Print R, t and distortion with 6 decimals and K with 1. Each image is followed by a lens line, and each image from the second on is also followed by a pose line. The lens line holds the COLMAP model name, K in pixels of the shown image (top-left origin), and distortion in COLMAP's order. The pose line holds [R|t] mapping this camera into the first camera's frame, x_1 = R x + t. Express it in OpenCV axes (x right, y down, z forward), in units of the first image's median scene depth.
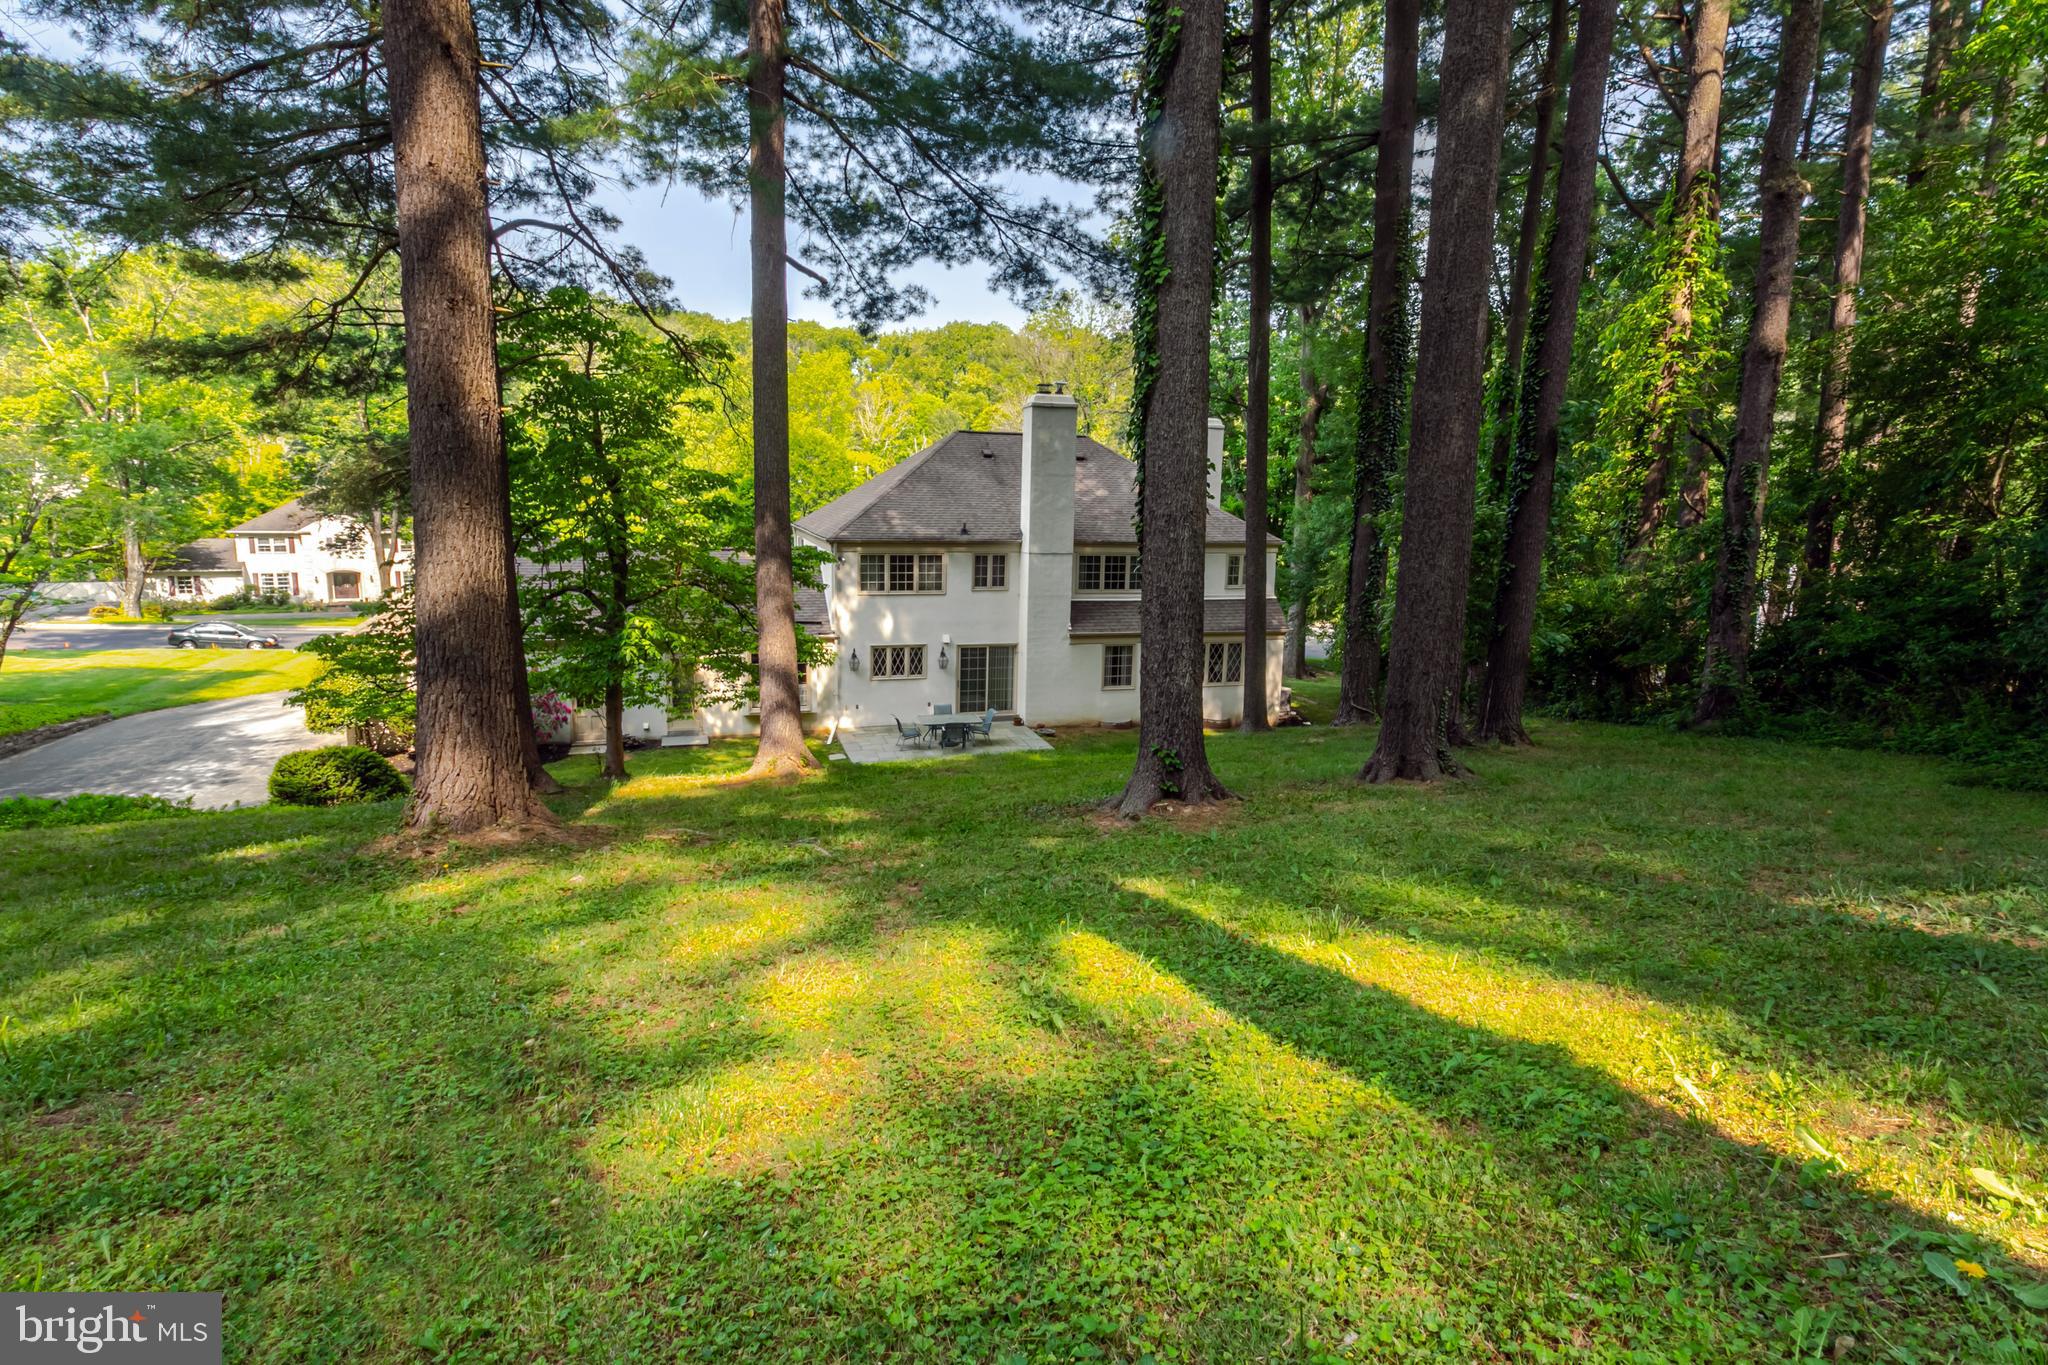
lens RADIAL K [[1073.4, 0, 1034.4], [0, 1073.4, 679.0], [0, 0, 1]] dist [-0.006010, -0.000068]
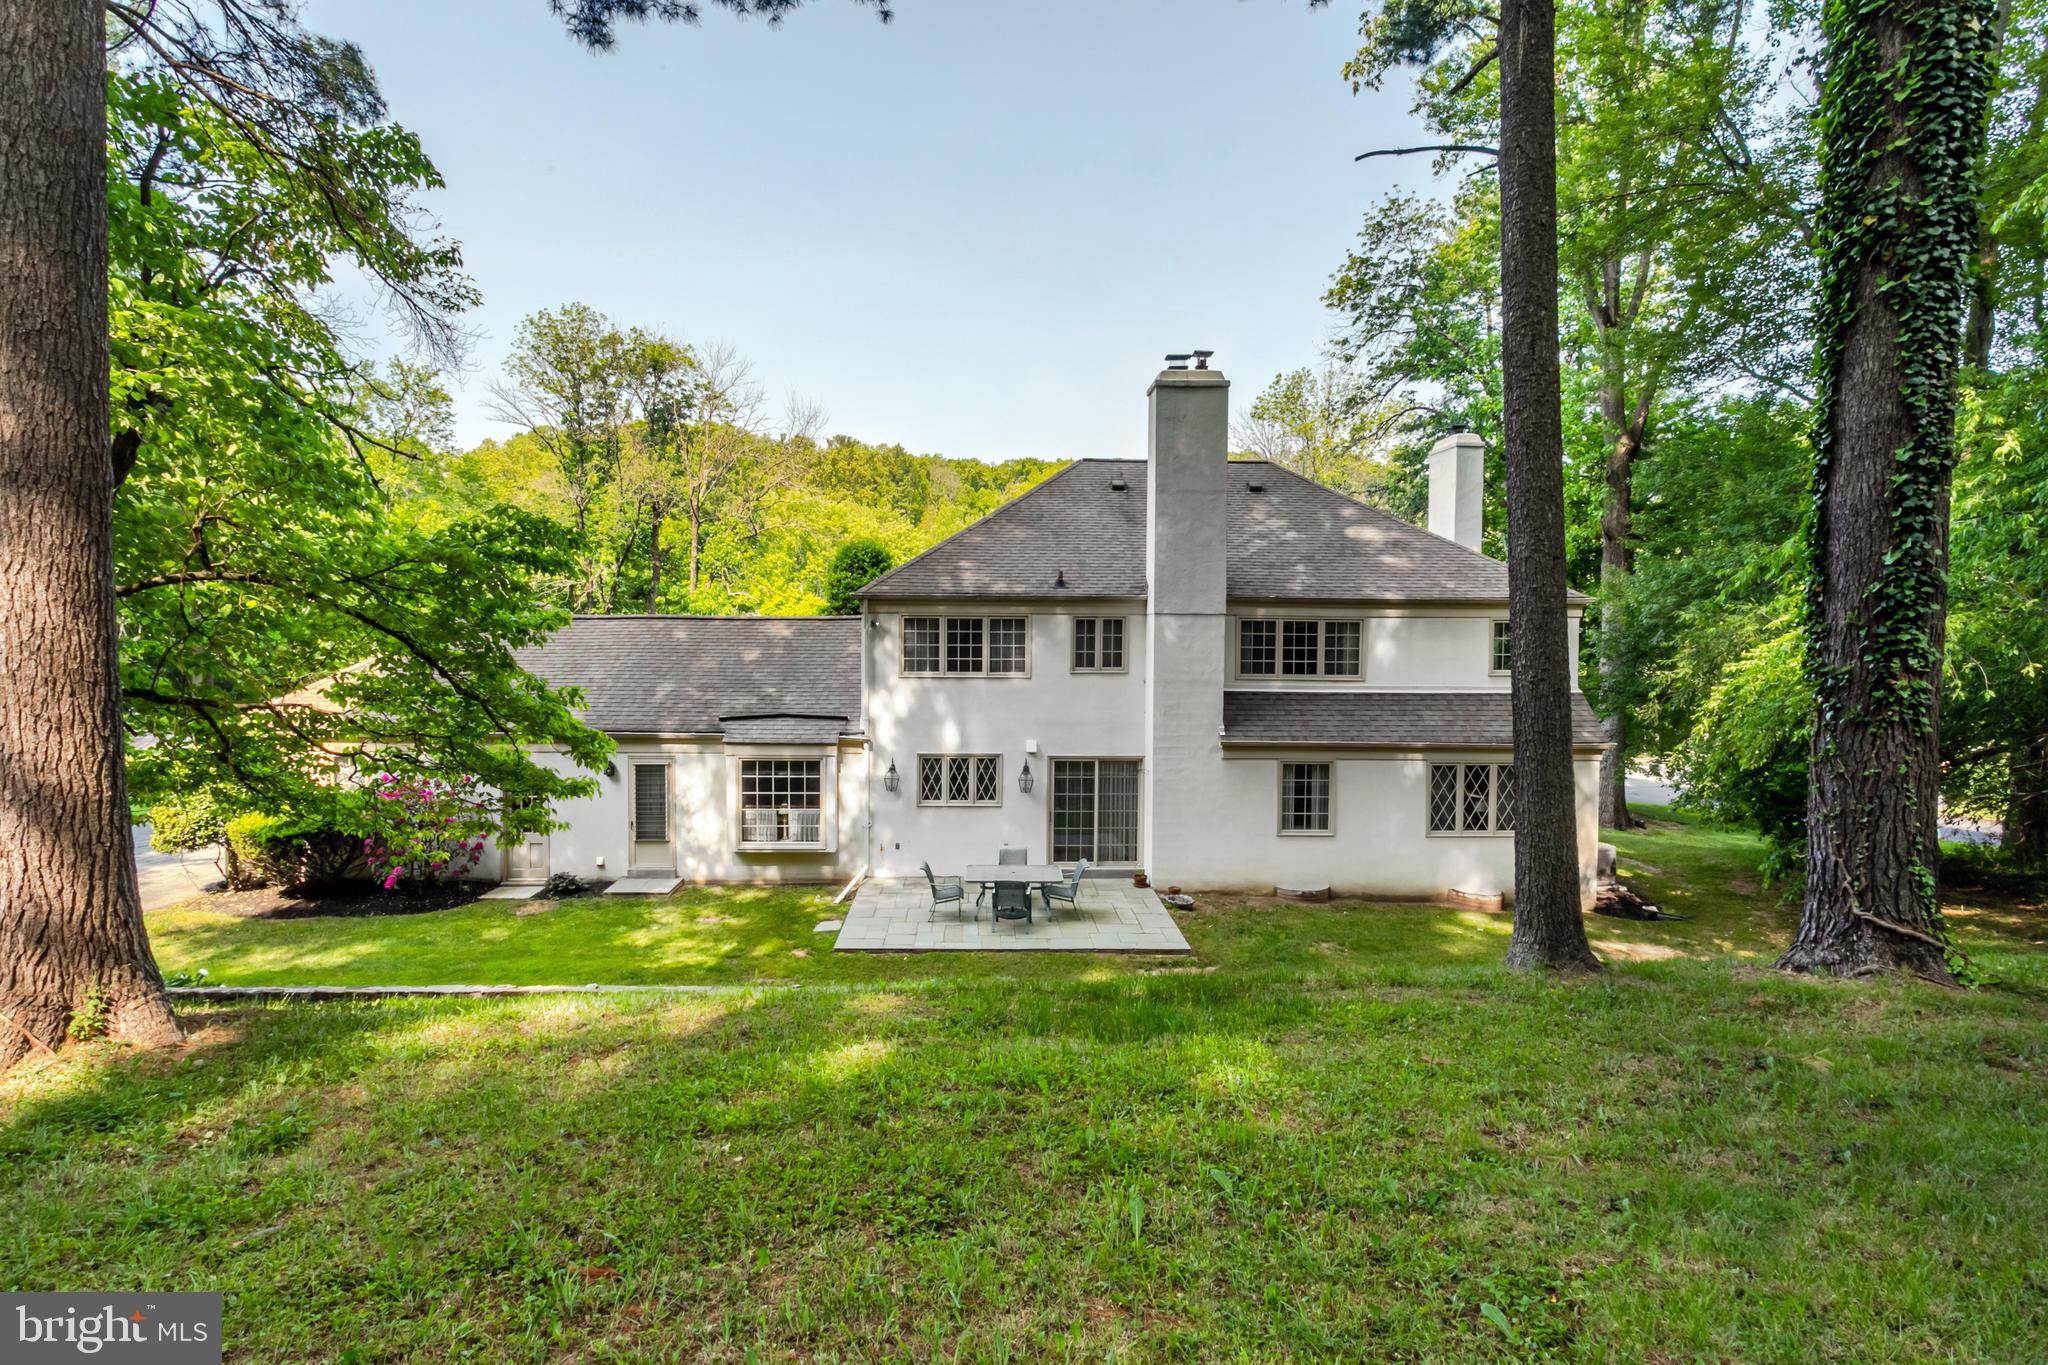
lens RADIAL K [[1073.4, 0, 1014.7], [0, 1073.4, 631.2], [0, 0, 1]] dist [-0.006010, -0.000068]
pose [[0.966160, -0.006854, -0.257854, 0.077501], [-0.036754, 0.985789, -0.163918, 0.001078], [0.255313, 0.167848, 0.952178, 0.361947]]
